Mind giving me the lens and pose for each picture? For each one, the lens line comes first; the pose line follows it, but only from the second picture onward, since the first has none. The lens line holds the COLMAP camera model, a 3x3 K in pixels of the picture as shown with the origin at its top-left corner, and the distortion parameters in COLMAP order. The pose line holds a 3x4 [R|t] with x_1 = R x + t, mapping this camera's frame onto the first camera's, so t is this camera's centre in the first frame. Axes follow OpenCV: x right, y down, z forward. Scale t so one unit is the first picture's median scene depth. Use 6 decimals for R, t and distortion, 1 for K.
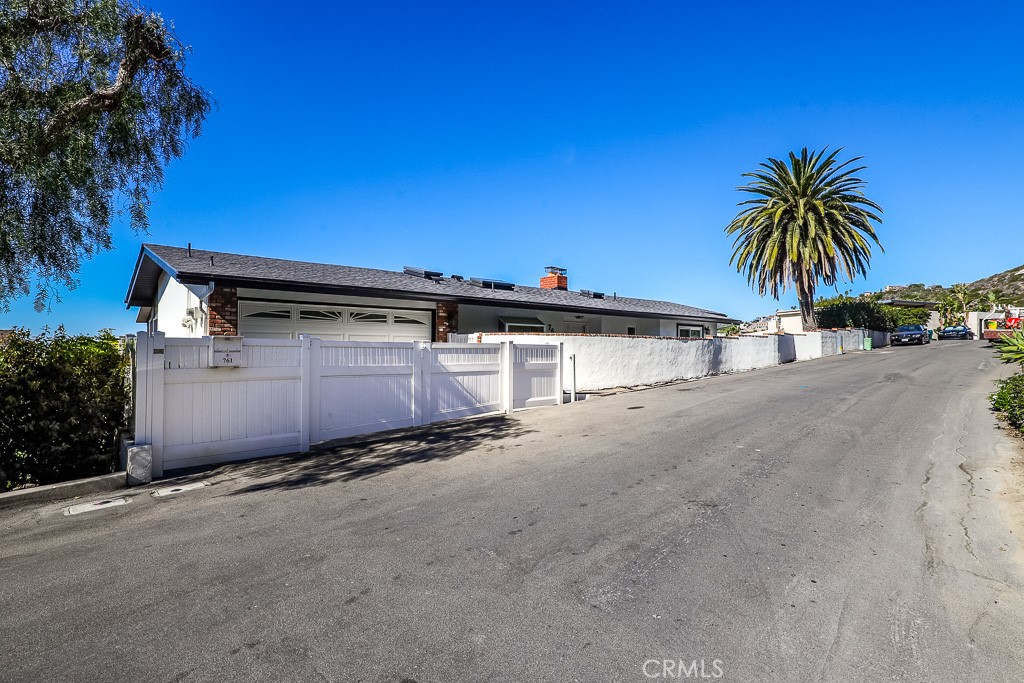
lens RADIAL K [[500.9, 0, 512.0], [0, 500.9, 341.5], [0, 0, 1]] dist [-0.000730, -0.000043]
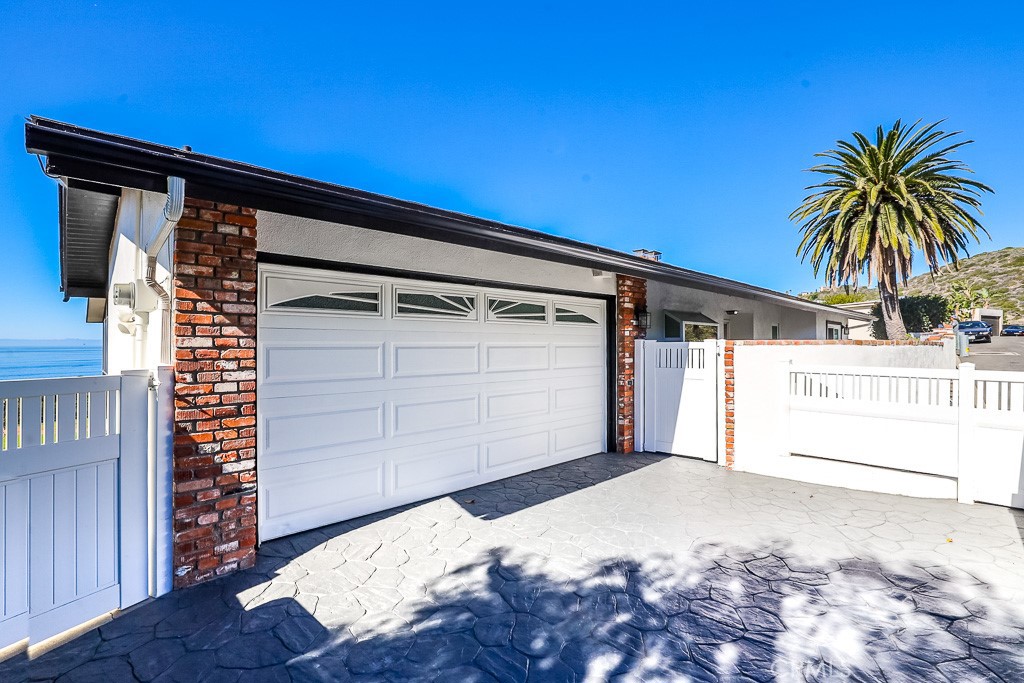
lens RADIAL K [[443.3, 0, 498.4], [0, 443.3, 335.7], [0, 0, 1]] dist [-0.017009, 0.000204]
pose [[0.998979, -0.005597, 0.044831, -0.312091], [0.005753, 0.999978, -0.003352, -0.020883], [-0.044811, 0.003607, 0.998989, 0.540788]]
